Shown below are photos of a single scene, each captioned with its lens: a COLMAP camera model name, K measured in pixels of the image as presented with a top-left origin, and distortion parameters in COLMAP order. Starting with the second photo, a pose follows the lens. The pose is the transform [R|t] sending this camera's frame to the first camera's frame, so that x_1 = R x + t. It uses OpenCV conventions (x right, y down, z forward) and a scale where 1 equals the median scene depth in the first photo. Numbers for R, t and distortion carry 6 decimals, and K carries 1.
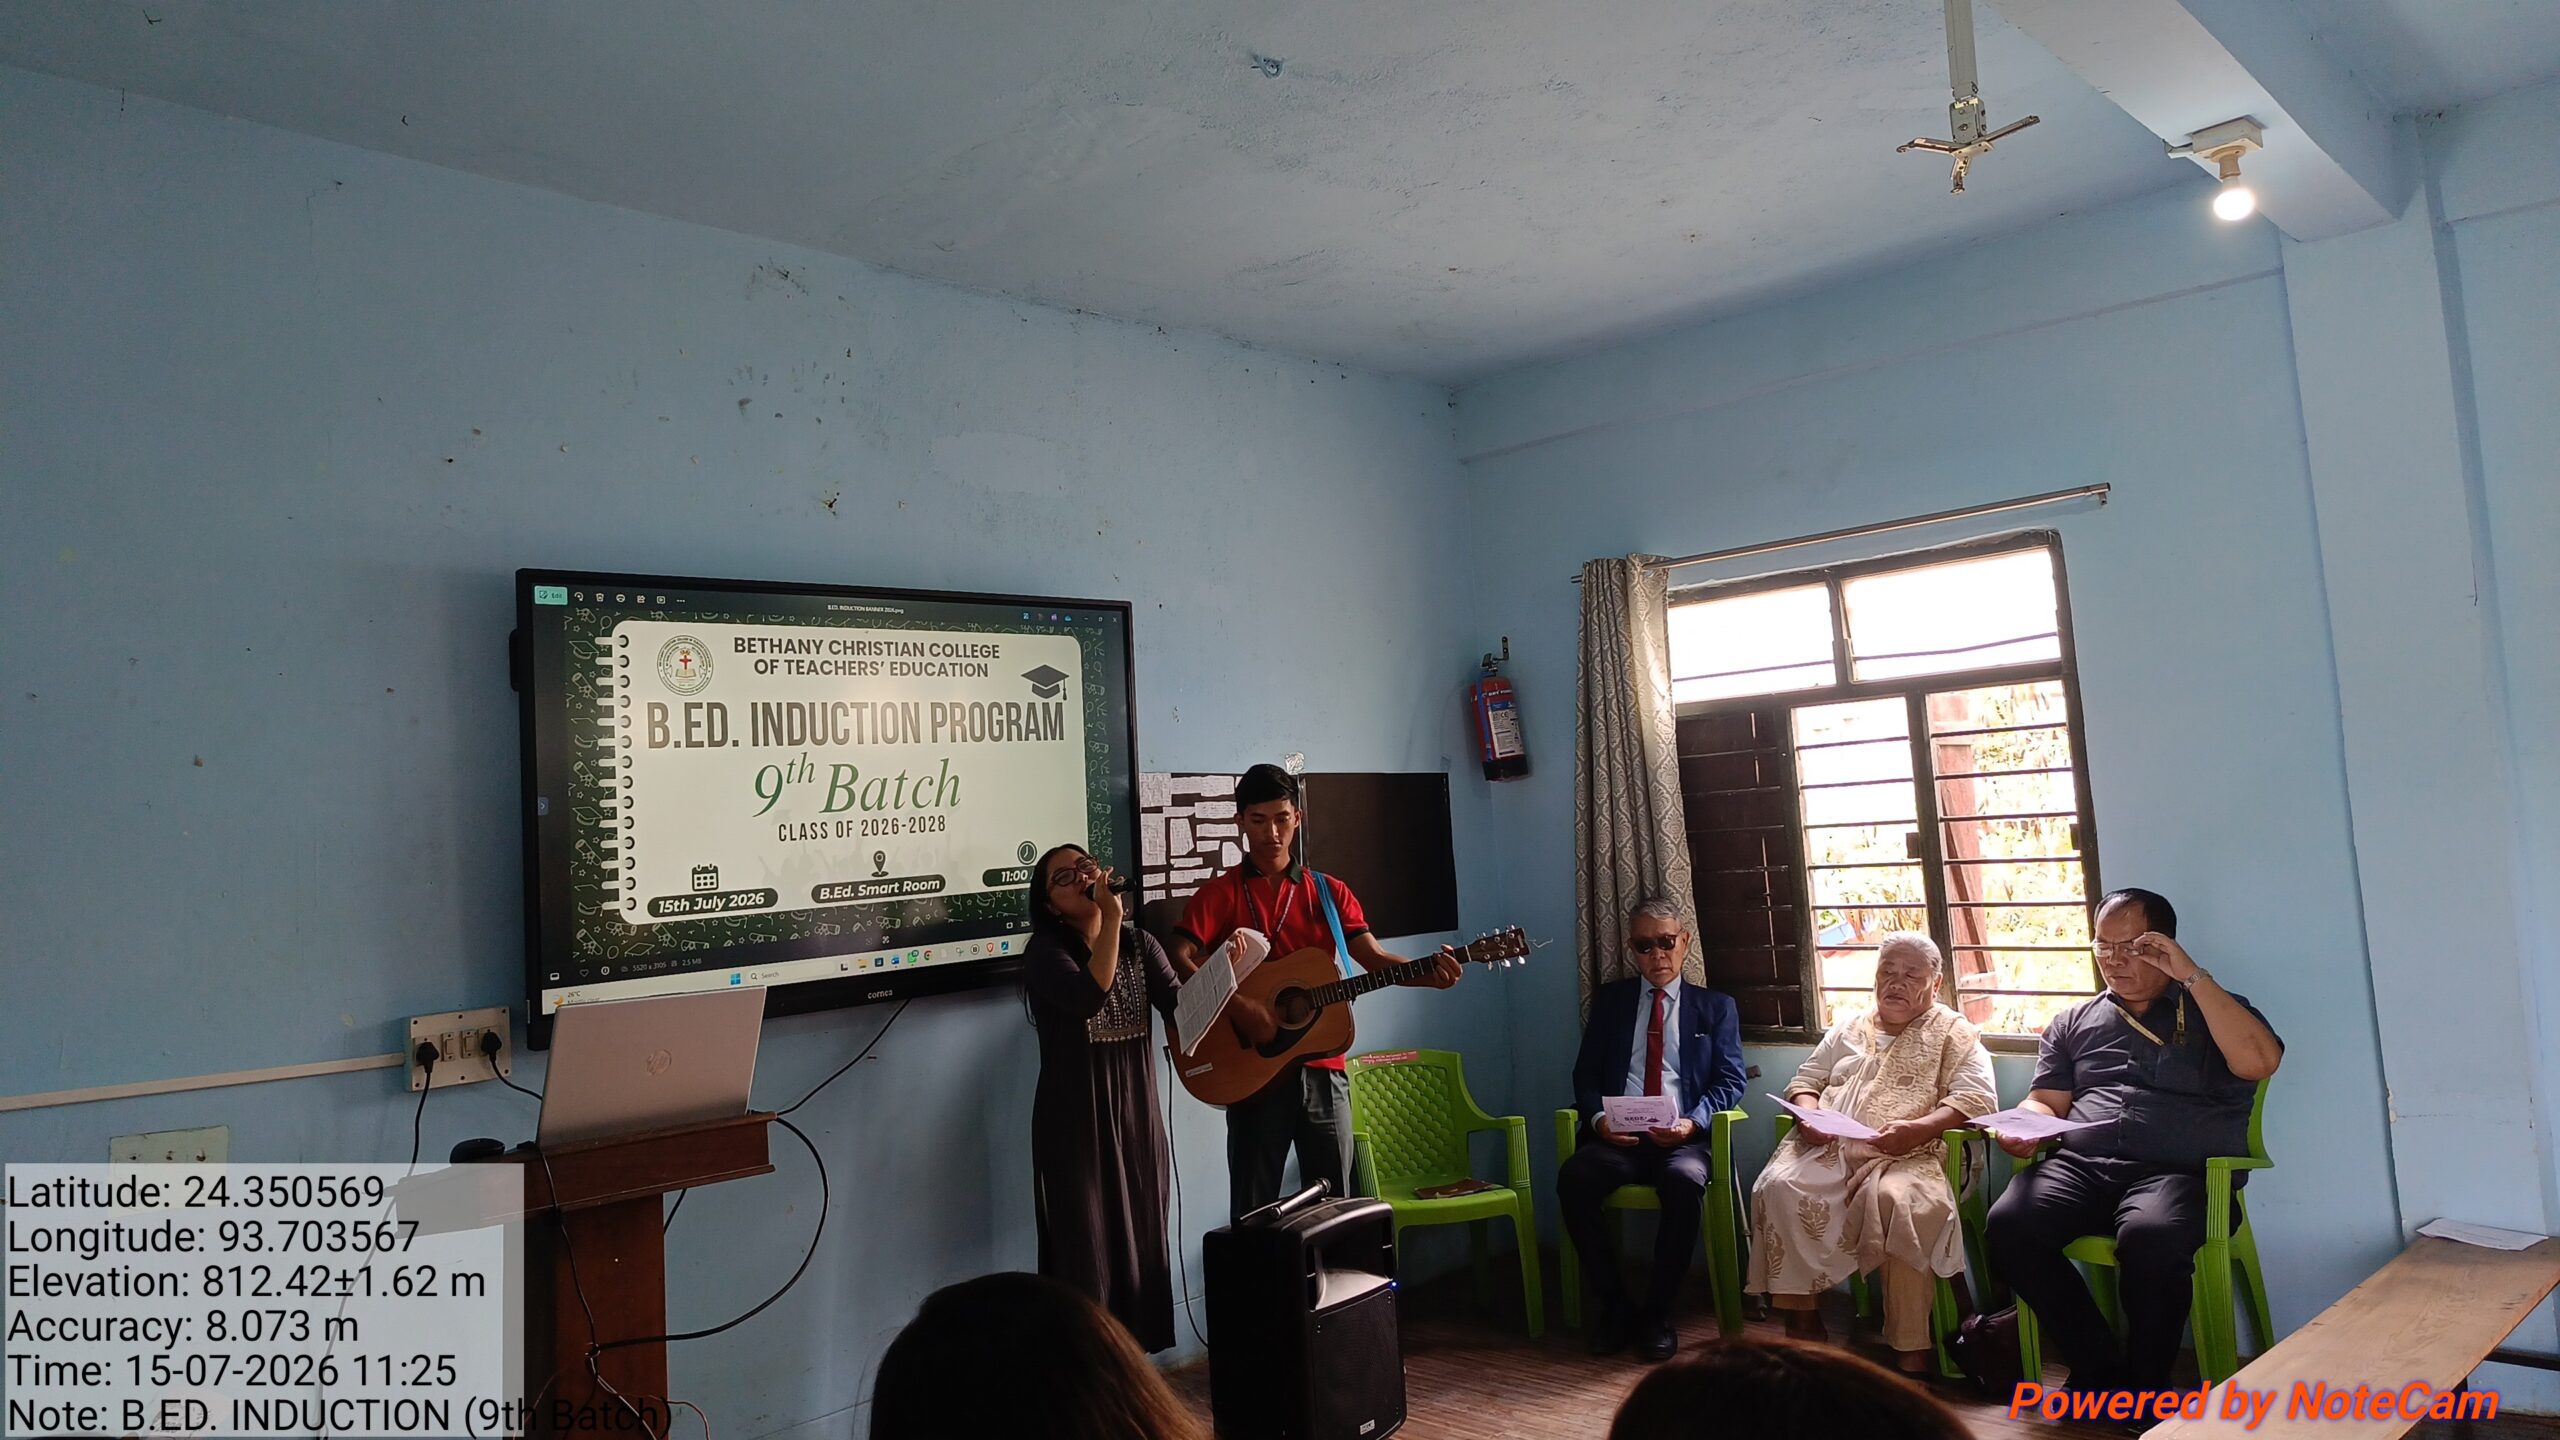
lens RADIAL K [[1737.4, 0, 1272.3], [0, 1737.4, 713.3], [0, 0, 1]] dist [0.038087, -0.034027]
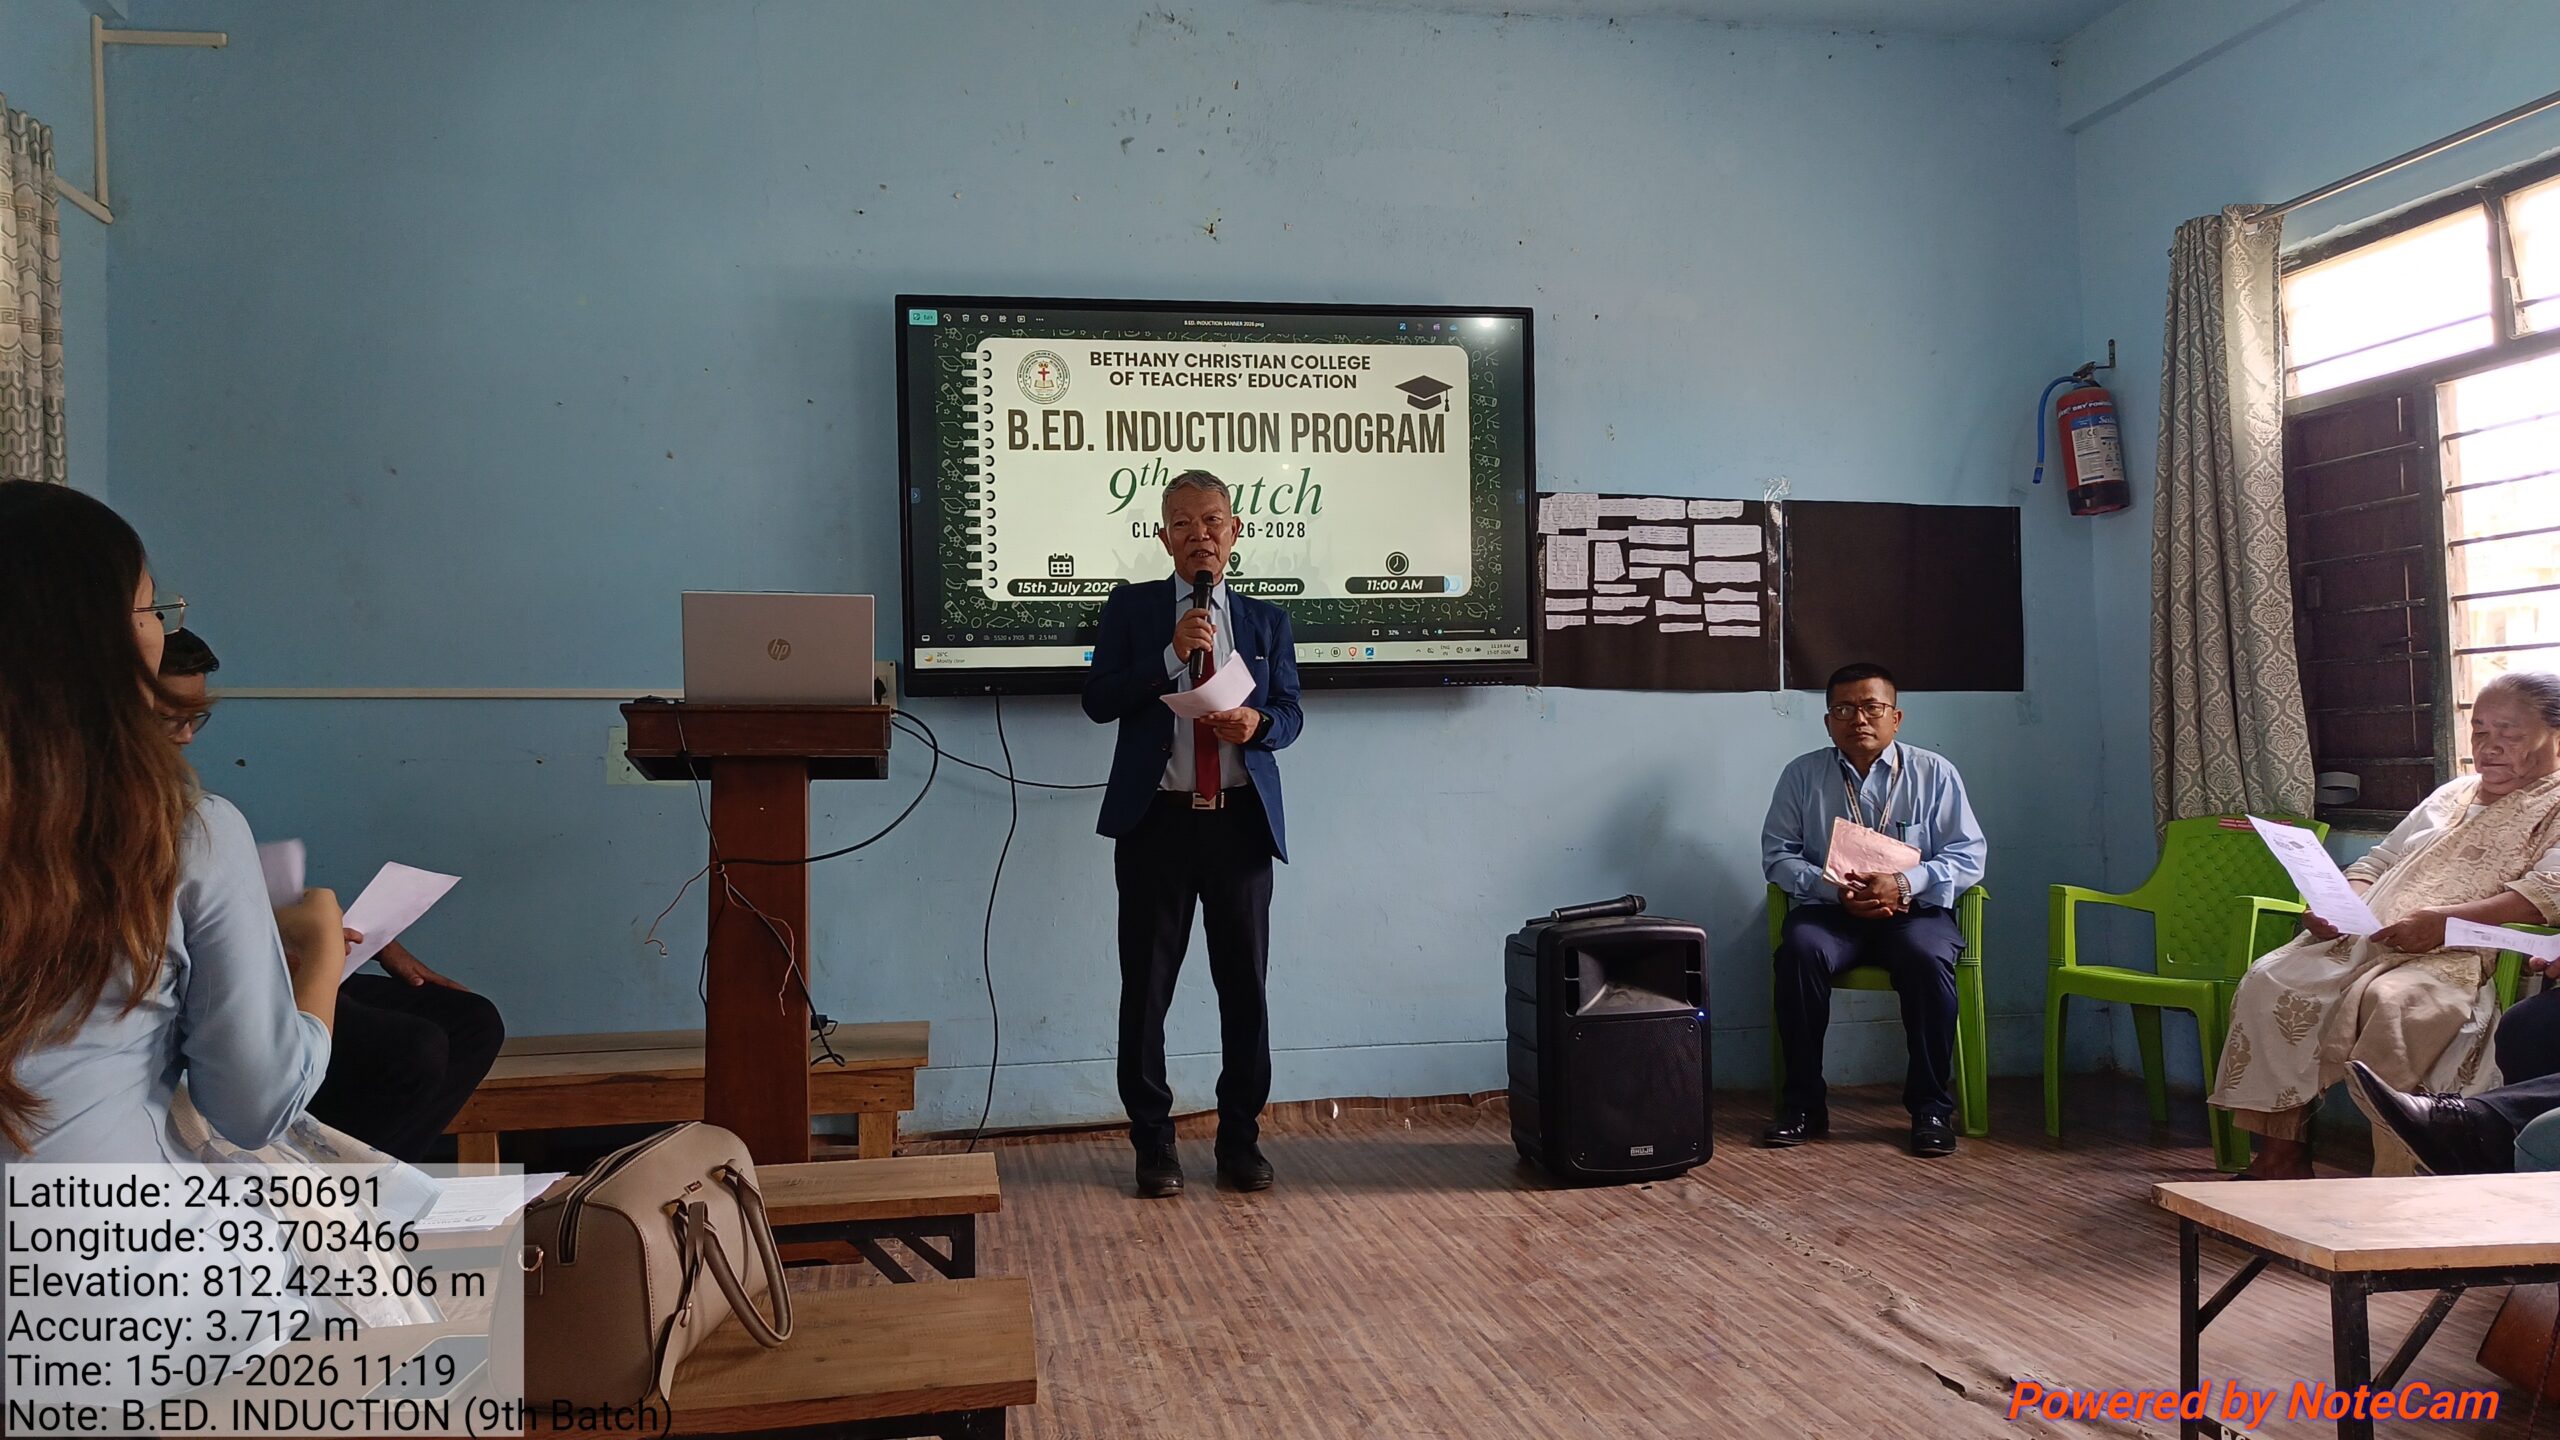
lens RADIAL K [[1750.9, 0, 1270.8], [0, 1750.9, 709.8], [0, 0, 1]] dist [0.054100, -0.059921]
pose [[0.827322, 0.030891, -0.560878, 0.399068], [0.005609, 0.997983, 0.063238, 0.107755], [0.561700, -0.055464, 0.825480, 0.116939]]
